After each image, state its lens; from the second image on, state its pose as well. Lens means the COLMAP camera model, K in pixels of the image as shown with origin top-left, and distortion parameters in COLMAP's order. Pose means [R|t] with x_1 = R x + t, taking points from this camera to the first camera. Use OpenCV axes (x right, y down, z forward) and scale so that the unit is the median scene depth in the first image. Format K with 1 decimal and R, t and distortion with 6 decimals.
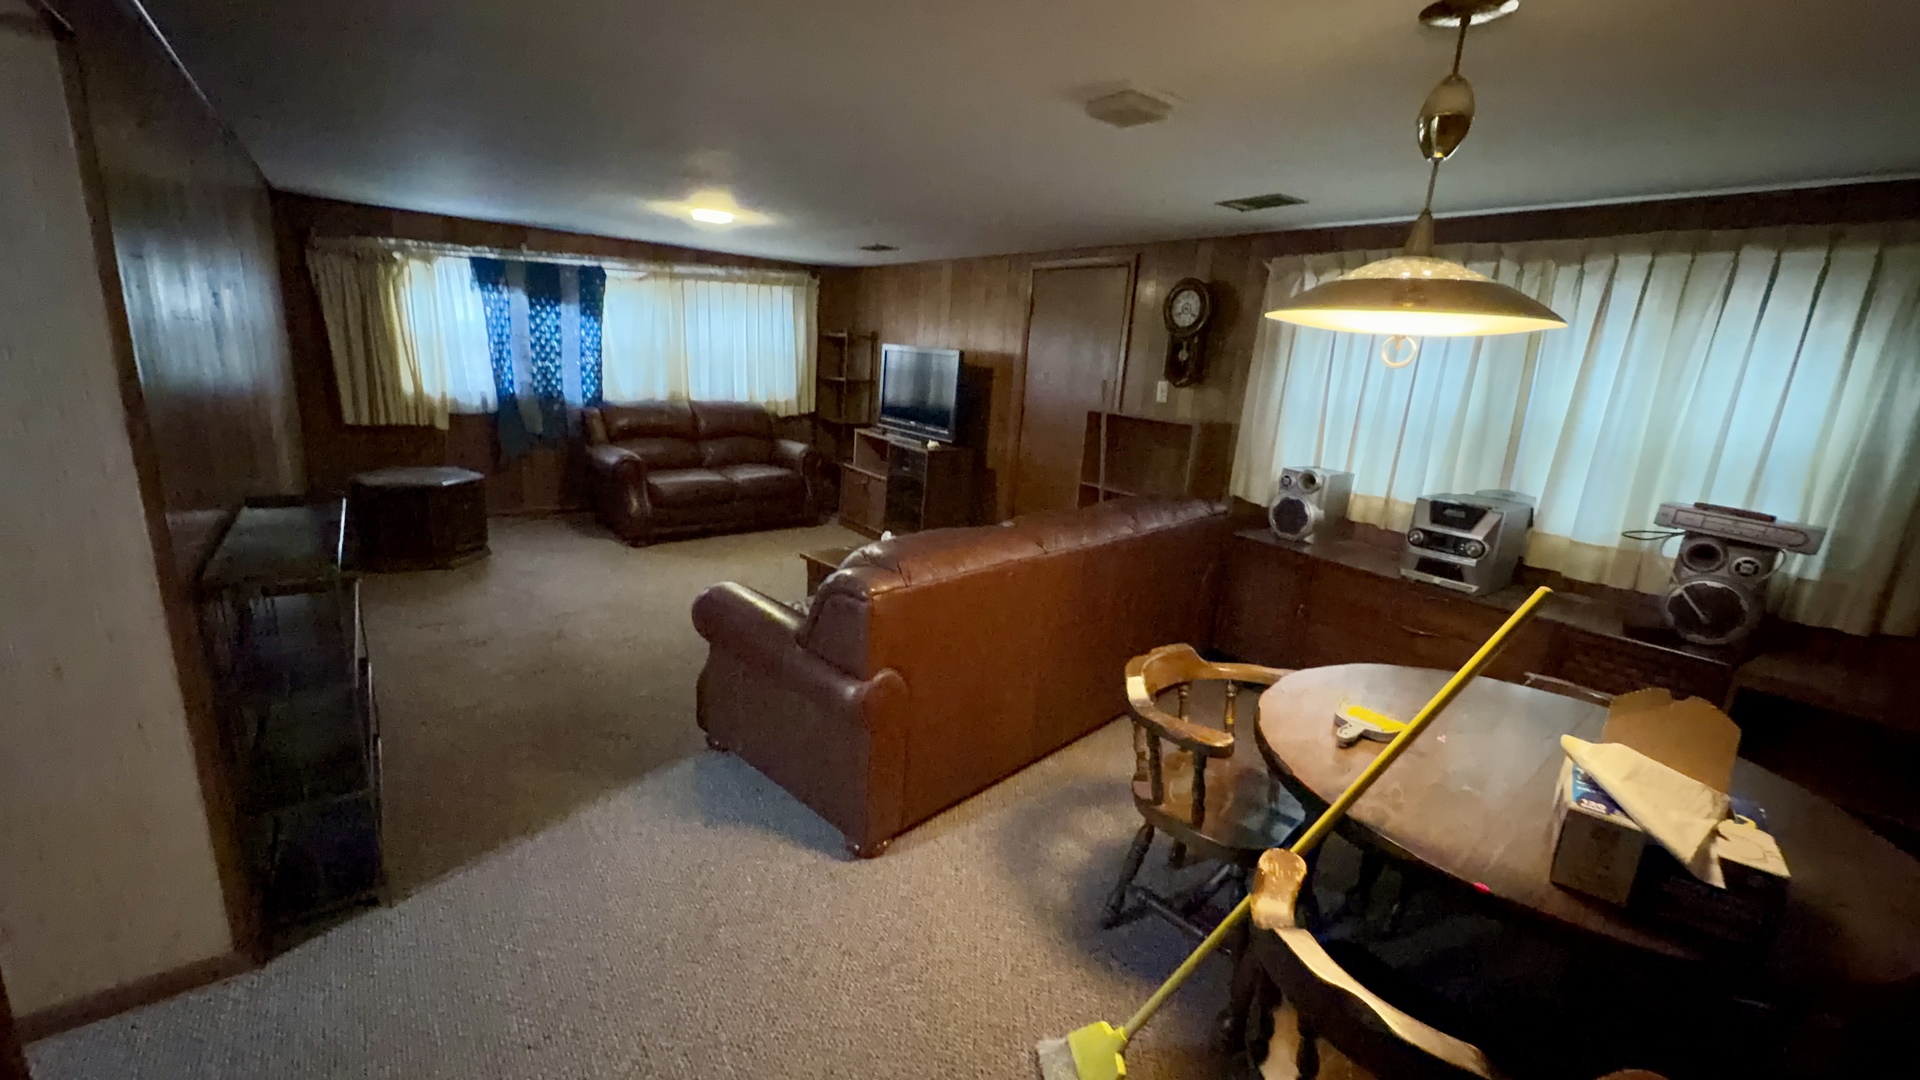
lens RADIAL K [[754.7, 0, 956.4], [0, 754.7, 546.1], [0, 0, 1]] dist [-0.002642, -0.000073]
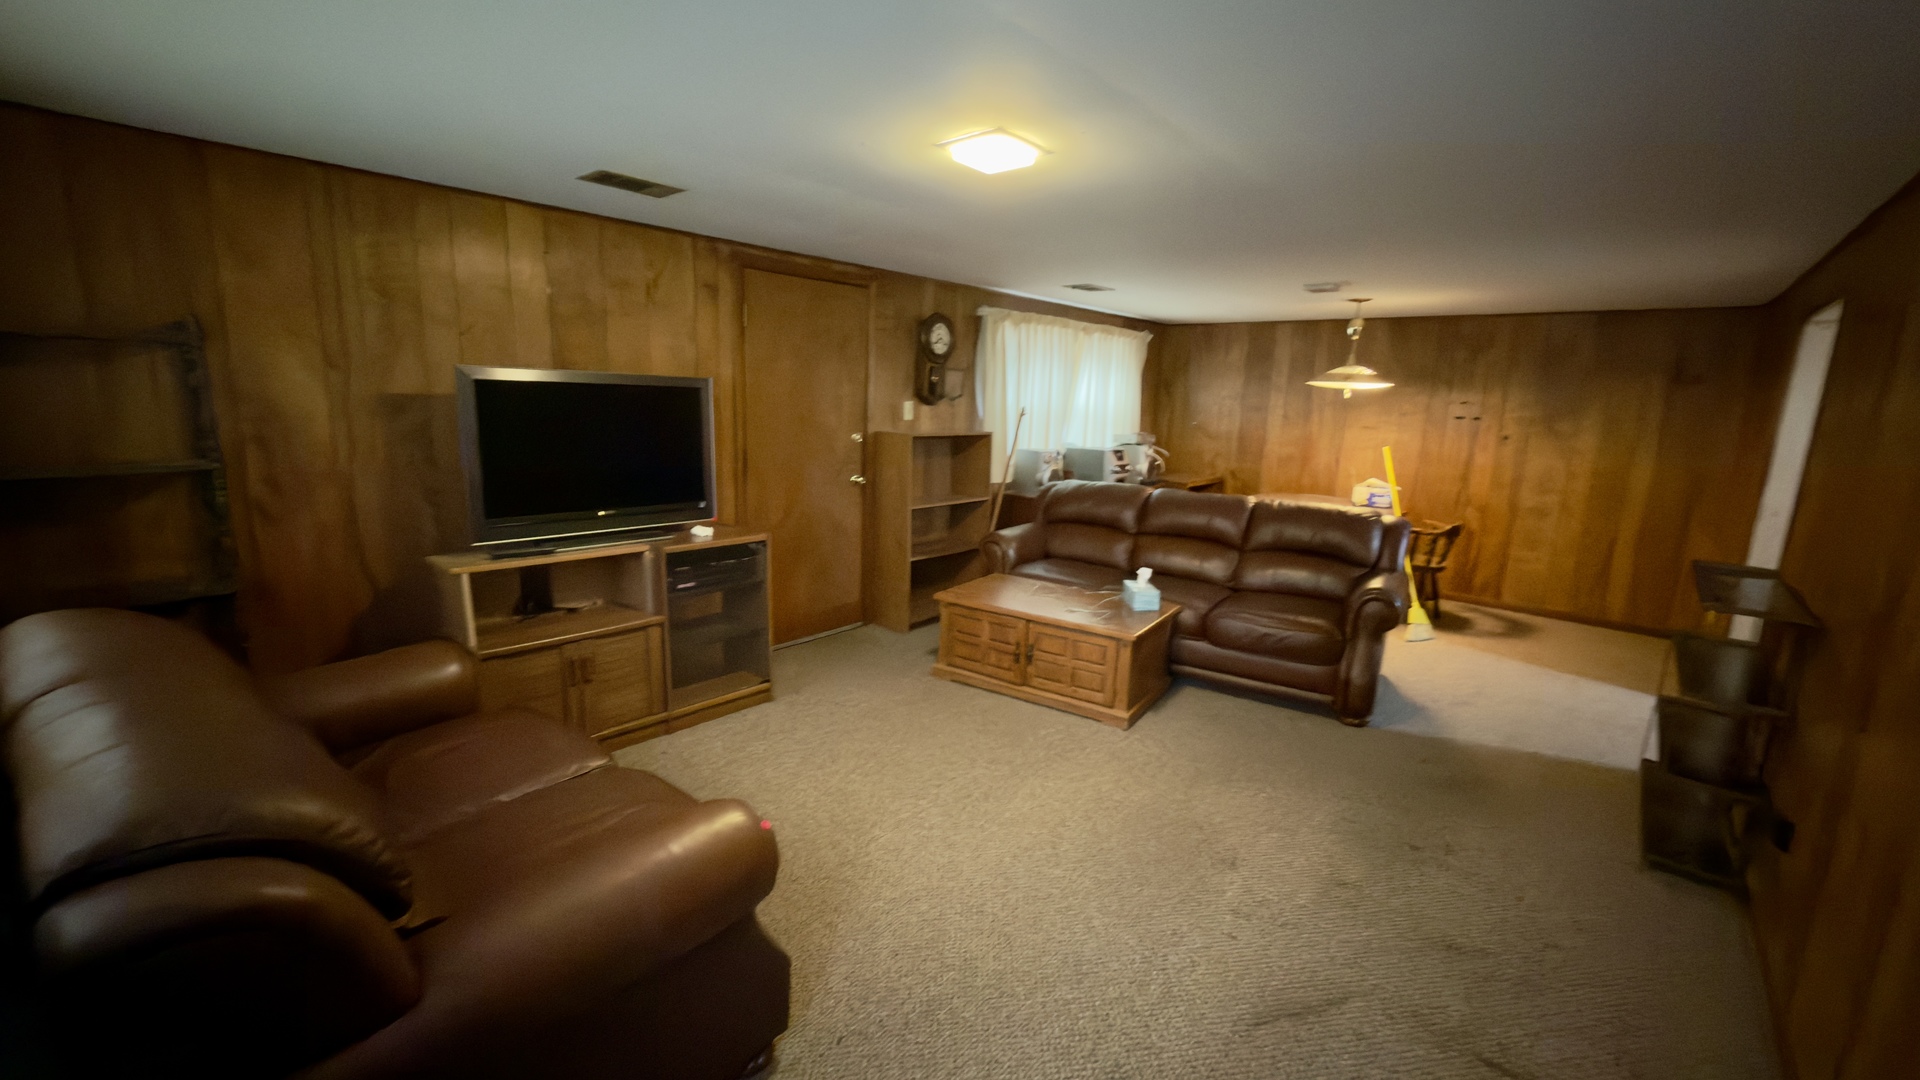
lens RADIAL K [[754.7, 0, 956.4], [0, 754.7, 546.1], [0, 0, 1]] dist [-0.002642, -0.000073]
pose [[-0.172106, -0.288118, 0.942002, -0.885462], [0.187312, 0.929252, 0.318441, -0.381043], [-0.967106, 0.231254, -0.105962, 1.163839]]
